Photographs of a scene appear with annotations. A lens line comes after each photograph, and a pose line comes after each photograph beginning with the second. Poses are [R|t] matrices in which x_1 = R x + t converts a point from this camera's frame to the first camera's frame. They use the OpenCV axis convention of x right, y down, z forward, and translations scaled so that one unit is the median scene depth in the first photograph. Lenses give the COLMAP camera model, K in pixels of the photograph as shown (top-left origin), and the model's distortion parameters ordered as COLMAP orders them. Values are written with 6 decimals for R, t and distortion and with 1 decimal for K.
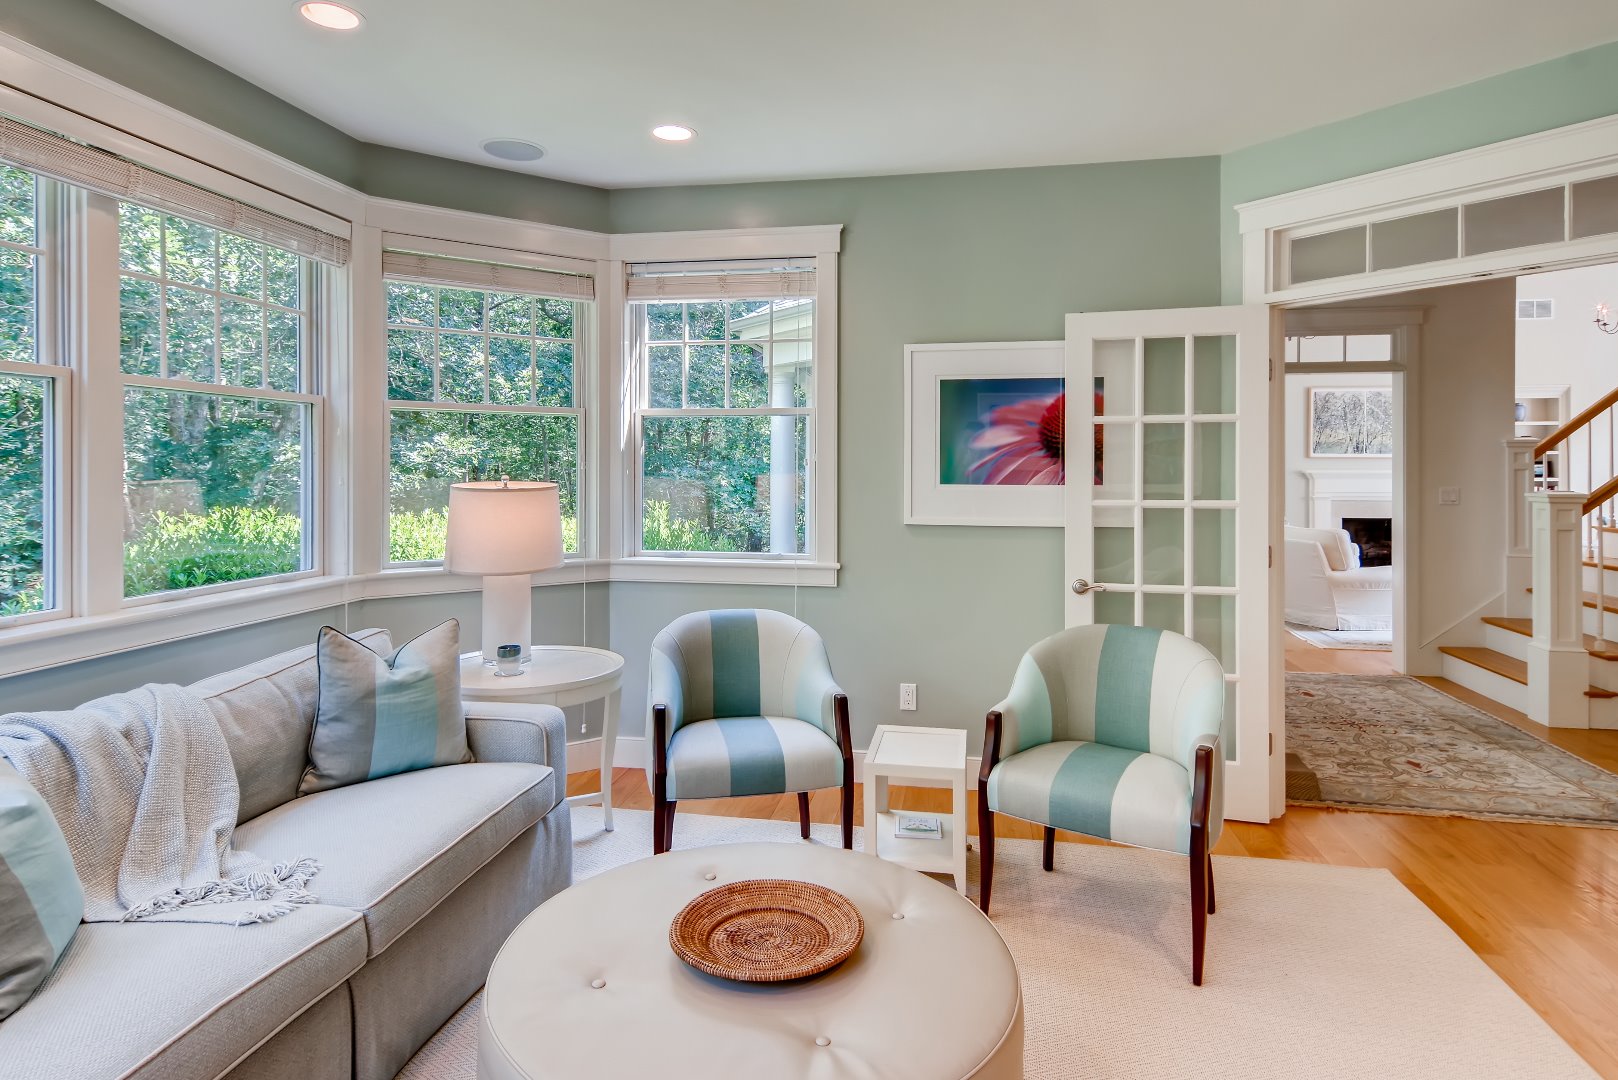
lens RADIAL K [[919.3, 0, 810.0], [0, 919.3, 467.8], [0, 0, 1]] dist [0.019372, 0.001503]
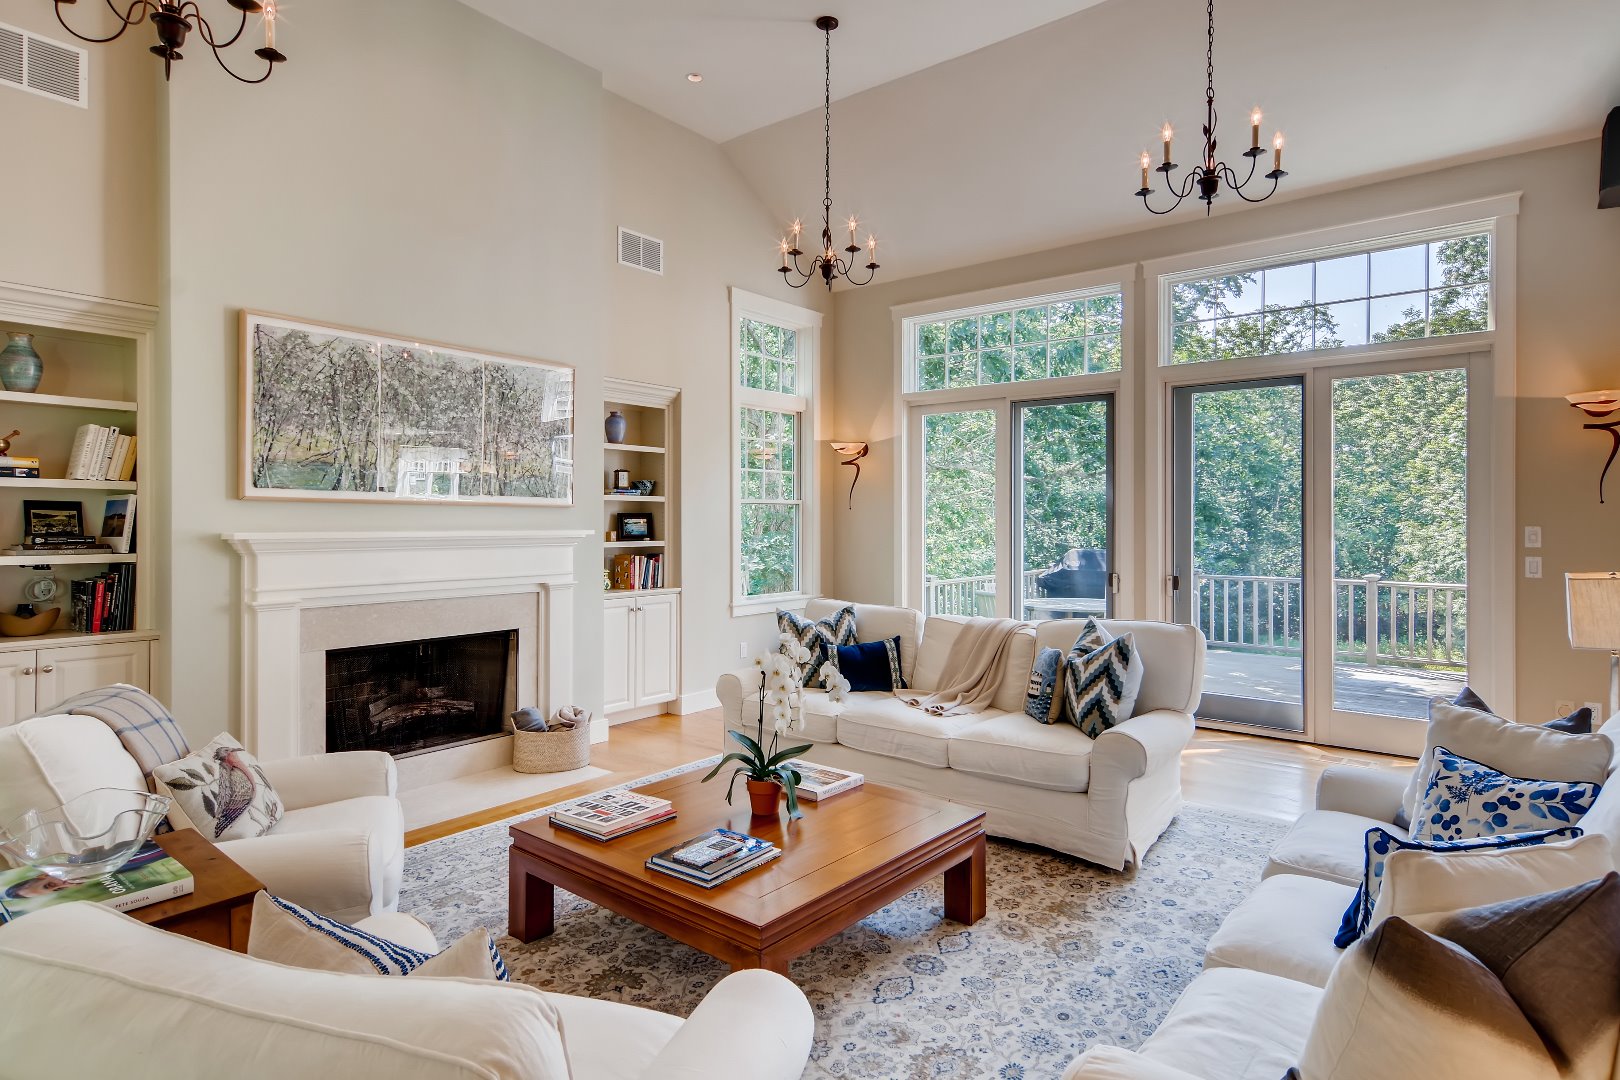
lens RADIAL K [[872.6, 0, 813.0], [0, 872.6, 520.5], [0, 0, 1]] dist [0.000666, -0.000378]
pose [[0.474216, 0.000682, 0.880408, 0.482114], [-0.000192, 1.000000, -0.000672, -0.002850], [-0.880408, 0.000149, 0.474216, 0.895525]]
